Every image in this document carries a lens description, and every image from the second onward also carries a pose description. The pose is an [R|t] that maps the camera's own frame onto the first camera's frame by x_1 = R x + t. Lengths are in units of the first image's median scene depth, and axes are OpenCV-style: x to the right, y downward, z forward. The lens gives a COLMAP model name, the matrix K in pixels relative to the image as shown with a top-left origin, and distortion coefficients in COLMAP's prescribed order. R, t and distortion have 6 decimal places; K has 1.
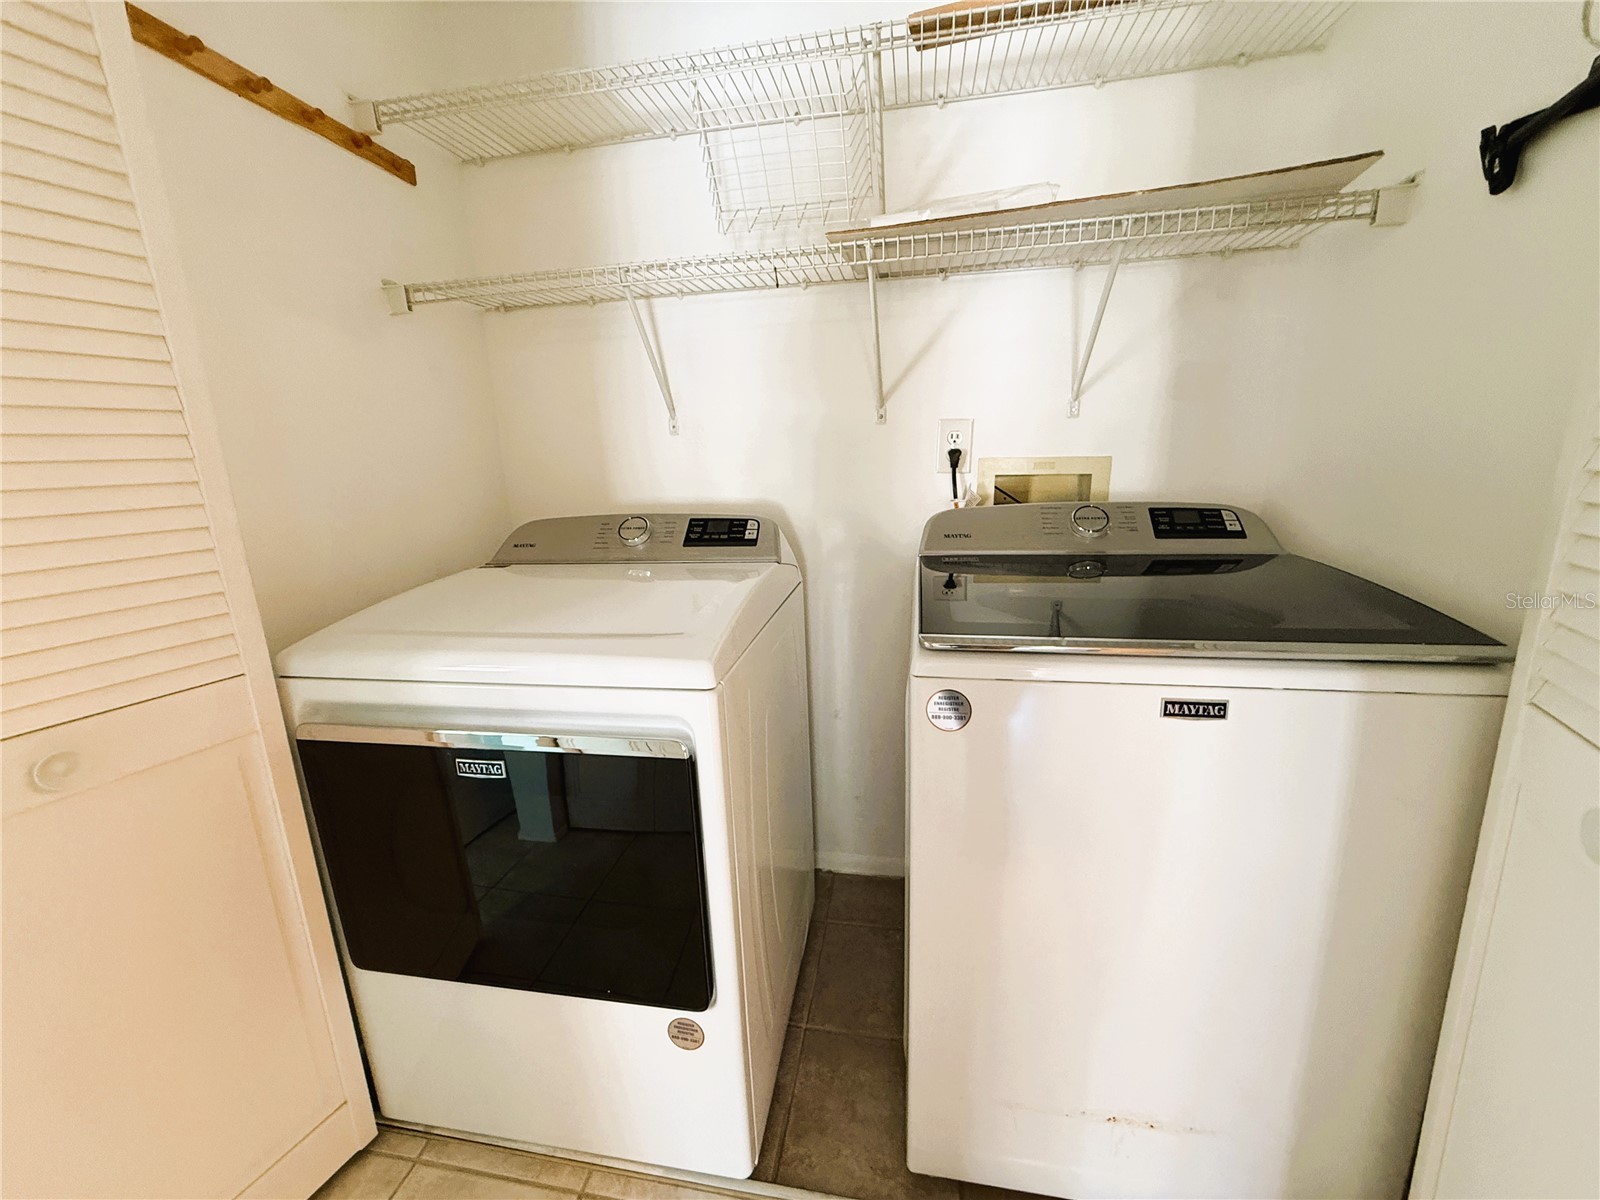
lens RADIAL K [[638.8, 0, 794.1], [0, 638.8, 596.9], [0, 0, 1]] dist [0.004692, -0.000283]
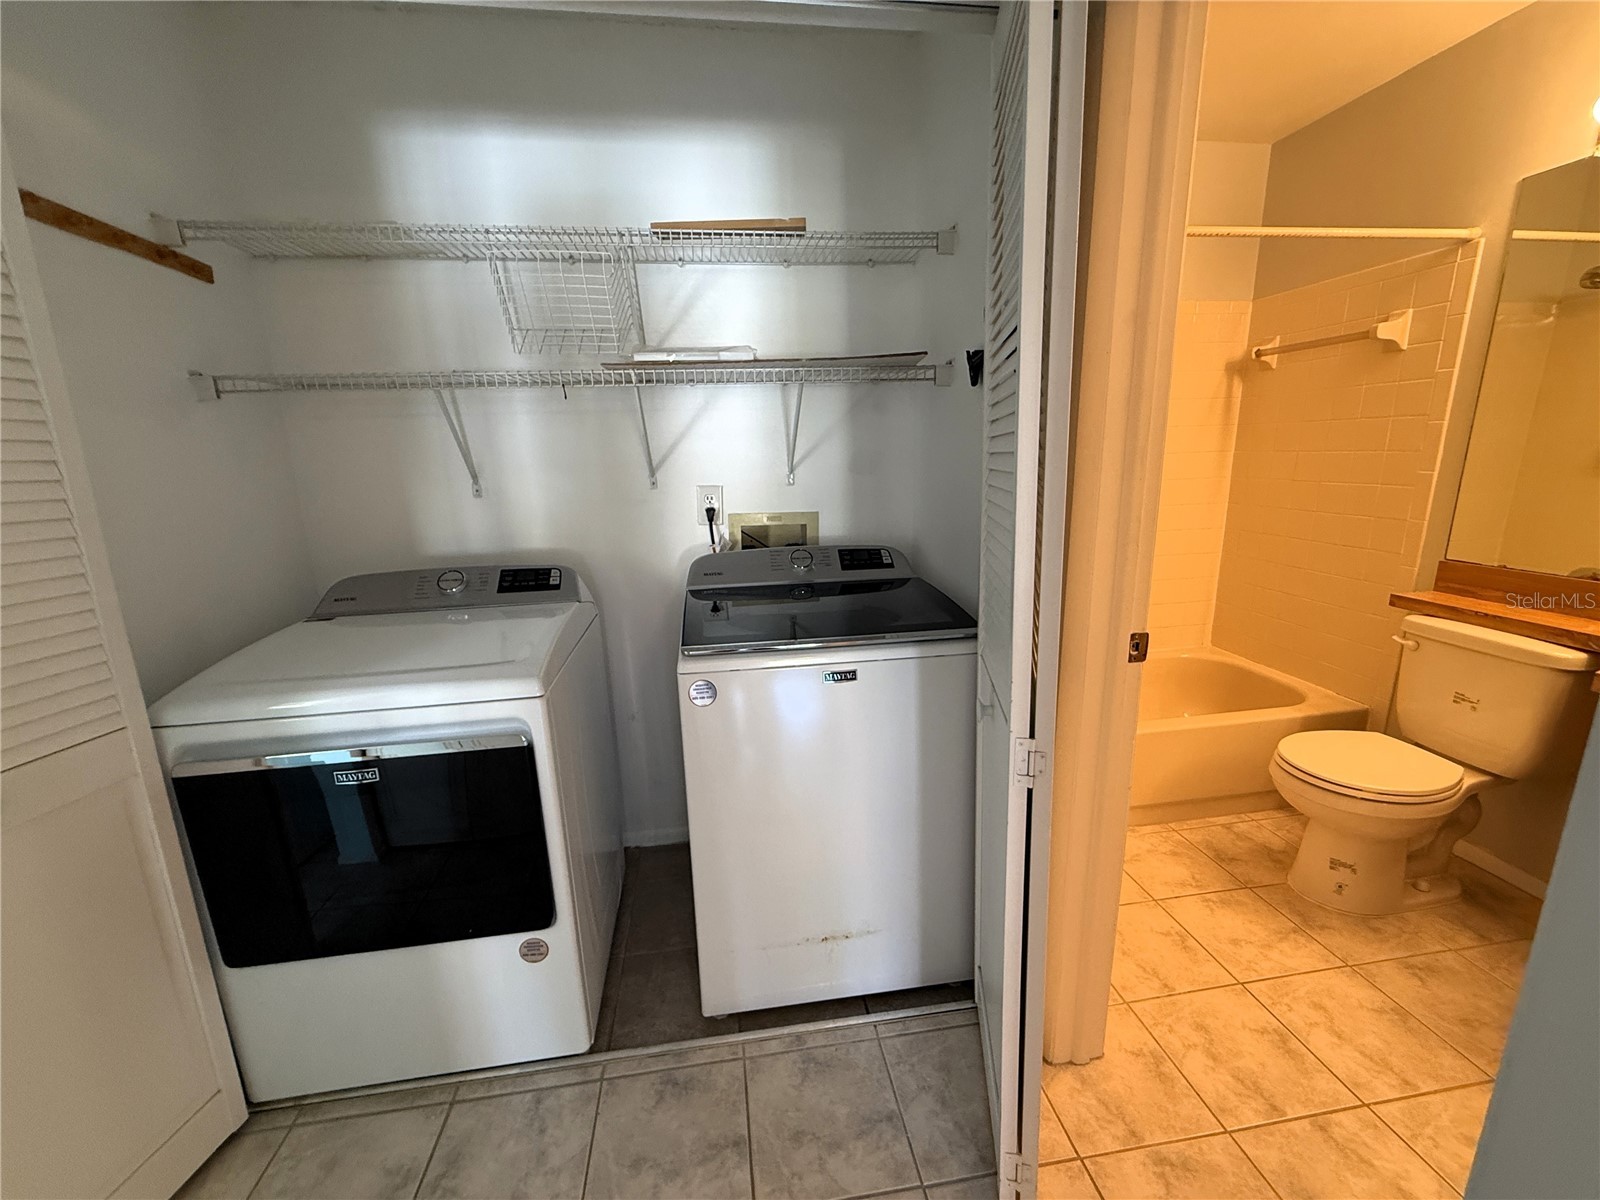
lens RADIAL K [[638.8, 0, 793.2], [0, 638.8, 601.4], [0, 0, 1]] dist [0.004692, -0.000283]
pose [[0.947798, -0.062381, 0.312710, -0.019153], [0.067736, 0.997684, -0.006278, -0.016953], [-0.311594, 0.027132, 0.949828, -0.399360]]
